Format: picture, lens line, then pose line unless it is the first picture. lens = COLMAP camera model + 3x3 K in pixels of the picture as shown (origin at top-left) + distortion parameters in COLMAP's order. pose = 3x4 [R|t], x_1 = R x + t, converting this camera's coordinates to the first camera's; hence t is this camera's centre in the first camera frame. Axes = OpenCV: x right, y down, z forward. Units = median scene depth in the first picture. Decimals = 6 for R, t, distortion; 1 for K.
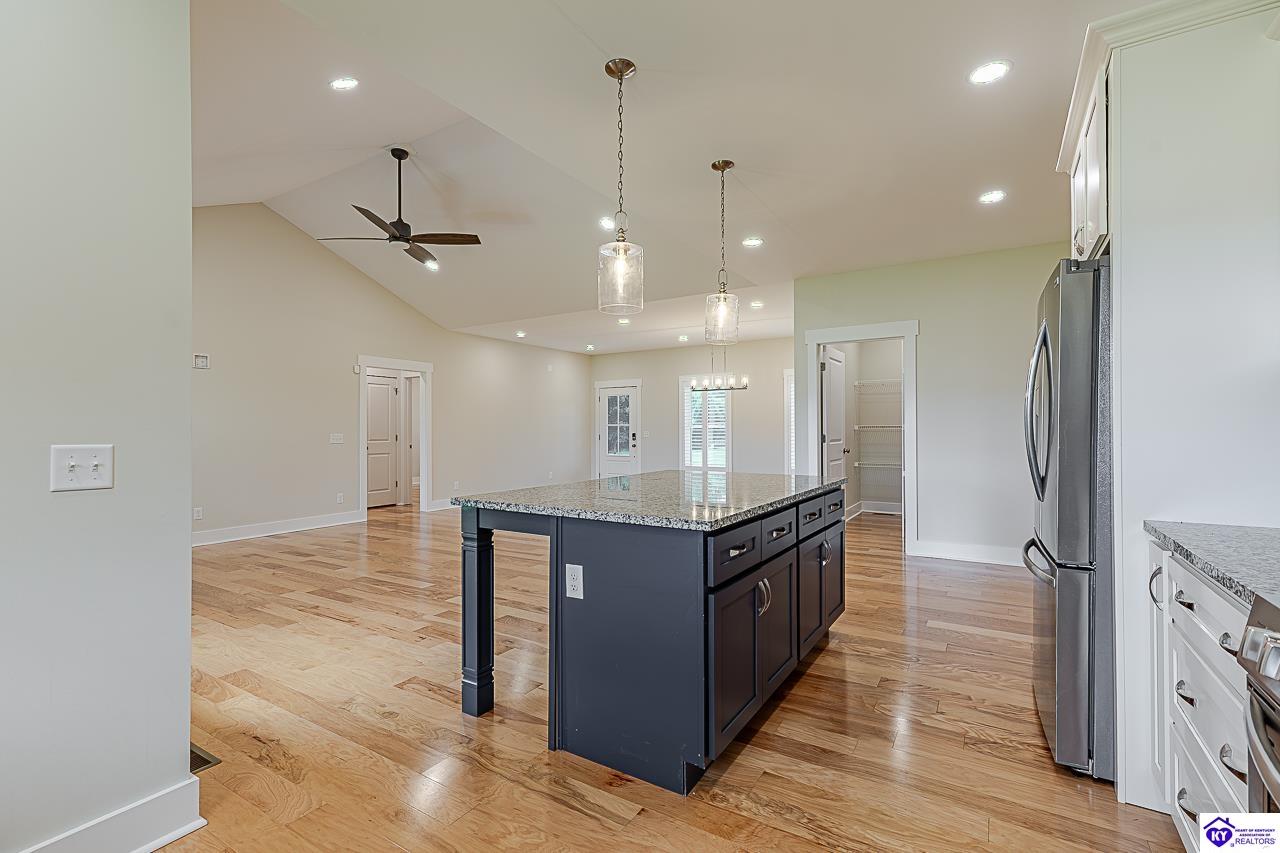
lens RADIAL K [[574.7, 0, 645.2], [0, 574.7, 426.4], [0, 0, 1]] dist [0.004679, 0.000019]
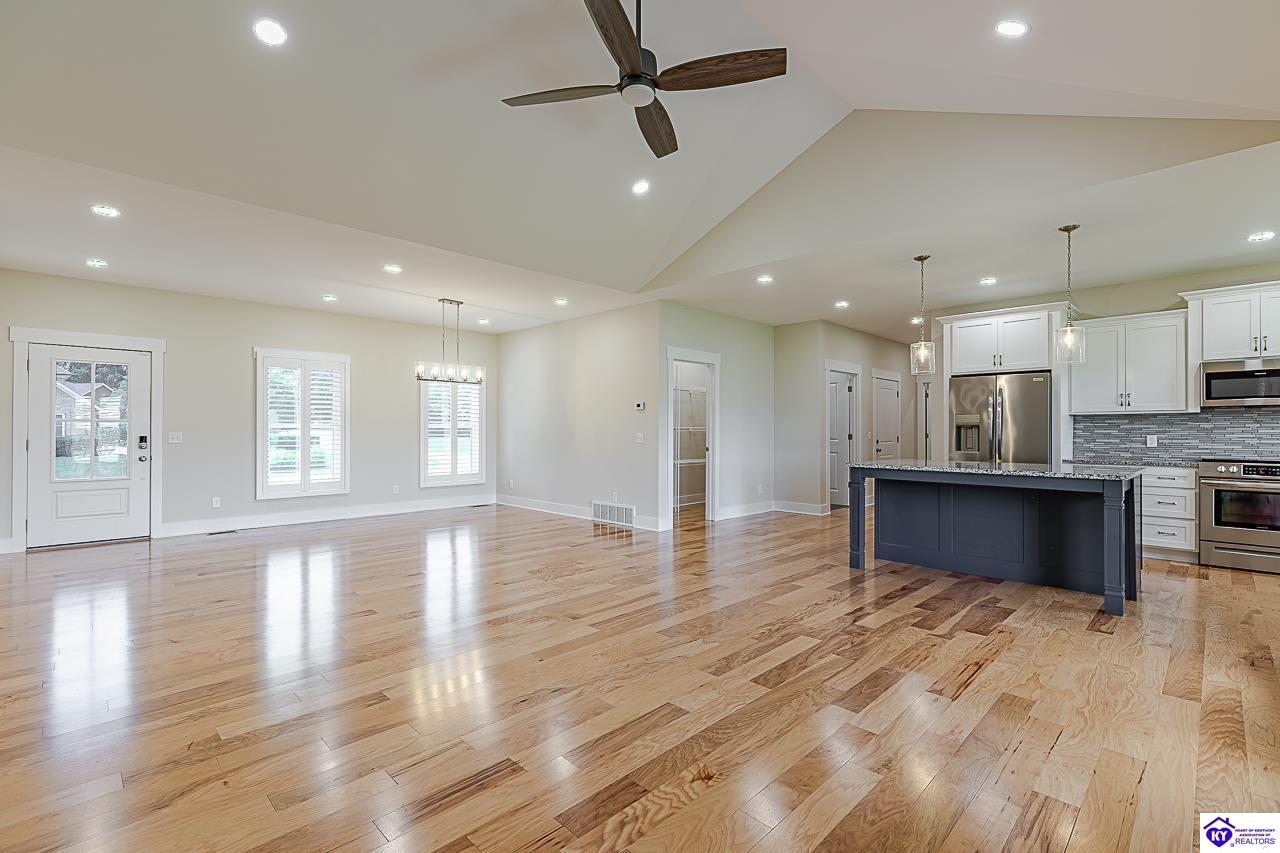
lens RADIAL K [[577.2, 0, 644.8], [0, 577.2, 427.4], [0, 0, 1]] dist [0.006960, -0.000847]
pose [[0.228124, 0.010586, 0.973575, -0.686047], [-0.007453, 0.999931, -0.009127, 0.007397], [-0.973604, -0.005174, 0.228187, 0.615703]]
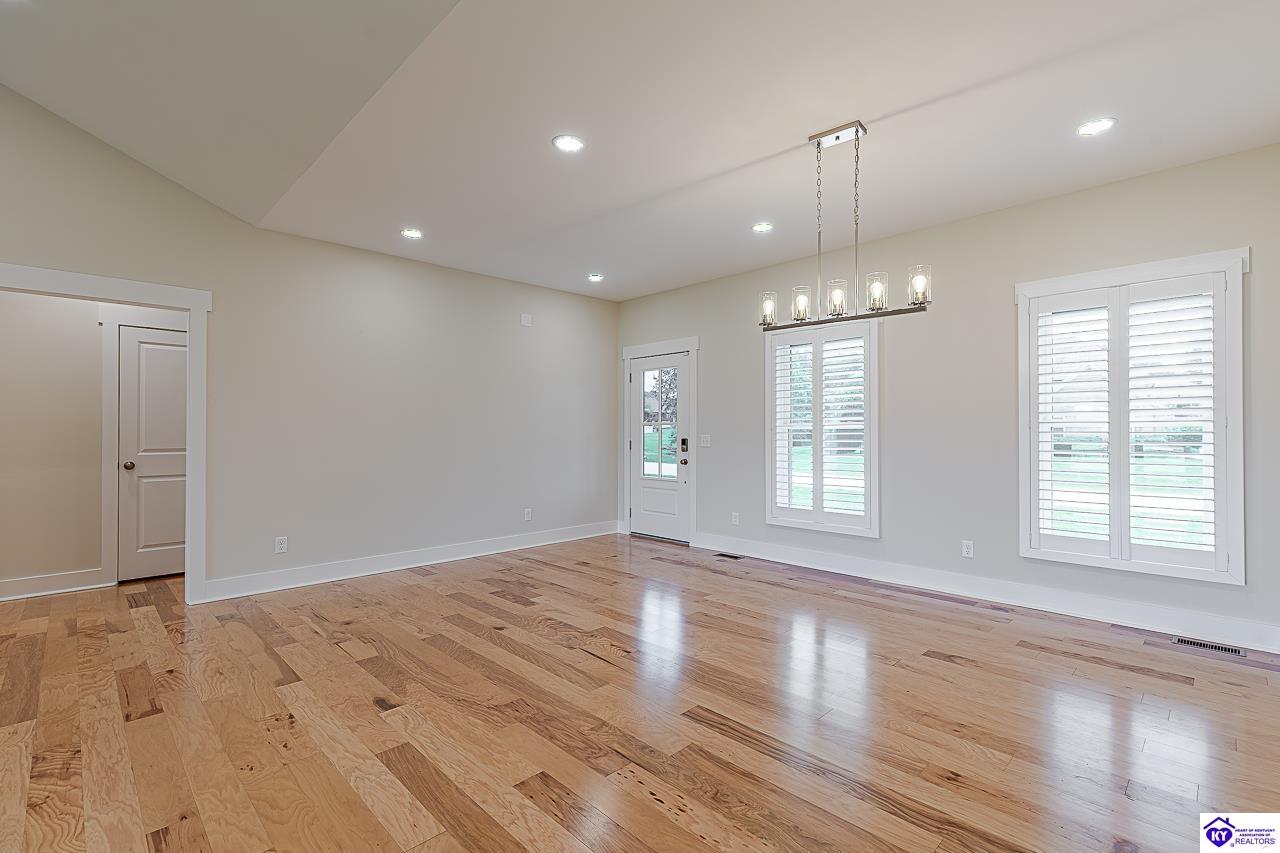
lens RADIAL K [[577.8, 0, 646.3], [0, 577.8, 427.5], [0, 0, 1]] dist [0.007691, -0.000486]
pose [[0.971645, 0.001451, -0.236440, 0.111138], [-0.001618, 0.999999, -0.000513, 0.002556], [0.236439, 0.000881, 0.971646, 0.711159]]
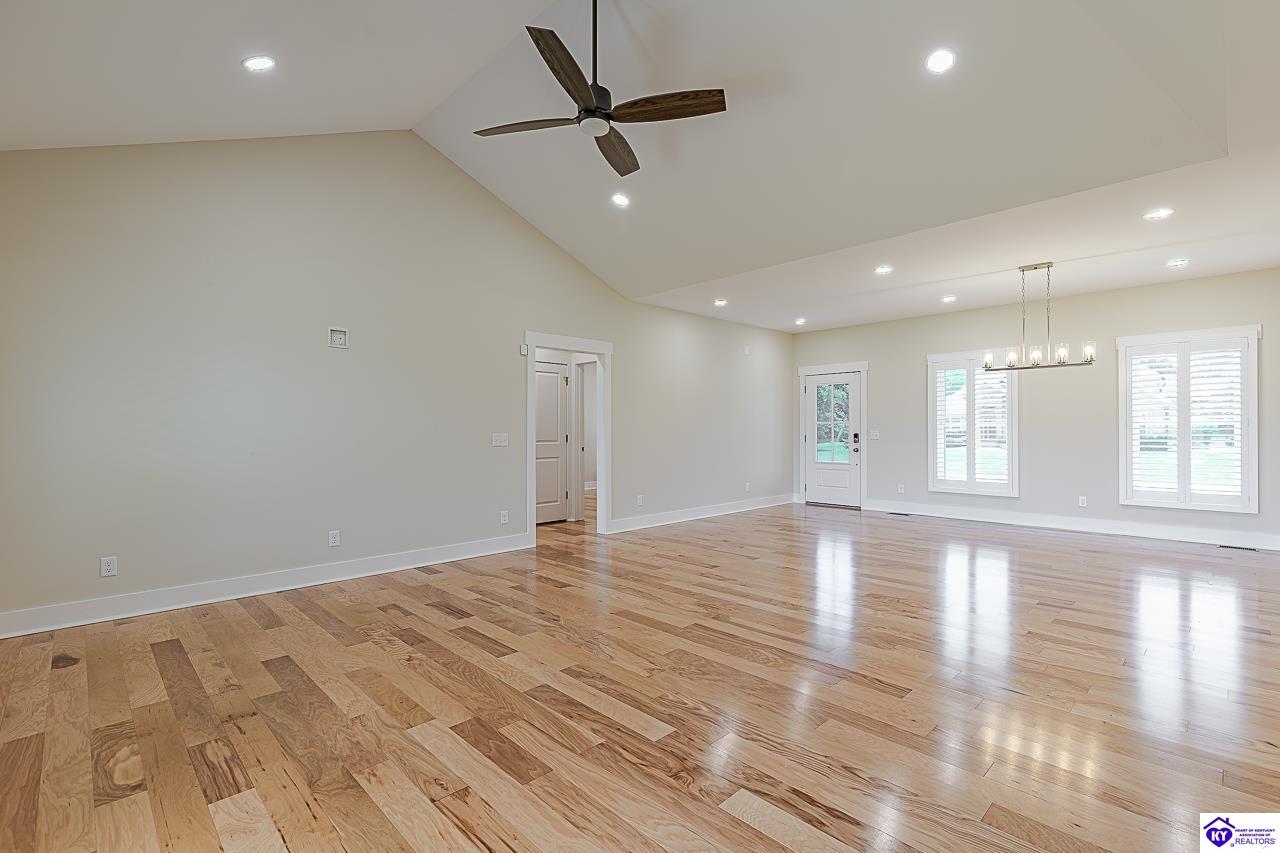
lens RADIAL K [[577.2, 0, 644.8], [0, 577.2, 427.4], [0, 0, 1]] dist [0.006960, -0.000847]
pose [[0.970156, 0.000769, -0.242482, -0.159784], [-0.000132, 0.999997, 0.002642, 0.002491], [0.242483, -0.002531, 0.970152, 0.295260]]
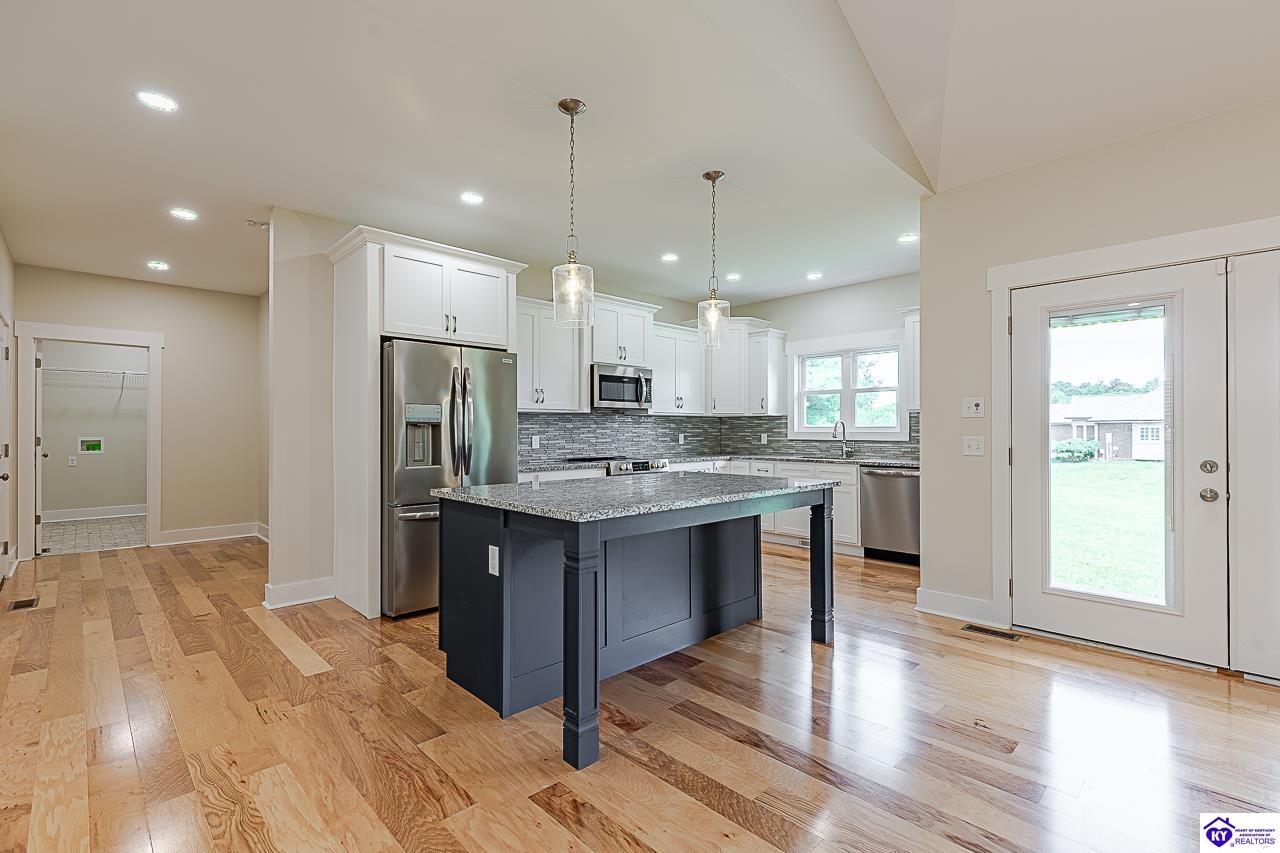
lens RADIAL K [[577.8, 0, 646.3], [0, 577.8, 427.5], [0, 0, 1]] dist [0.007691, -0.000486]
pose [[-0.971033, 0.007070, 0.238842, -0.071243], [0.004499, 0.999926, -0.011308, 0.004040], [-0.238905, -0.009906, -0.970993, 0.795809]]
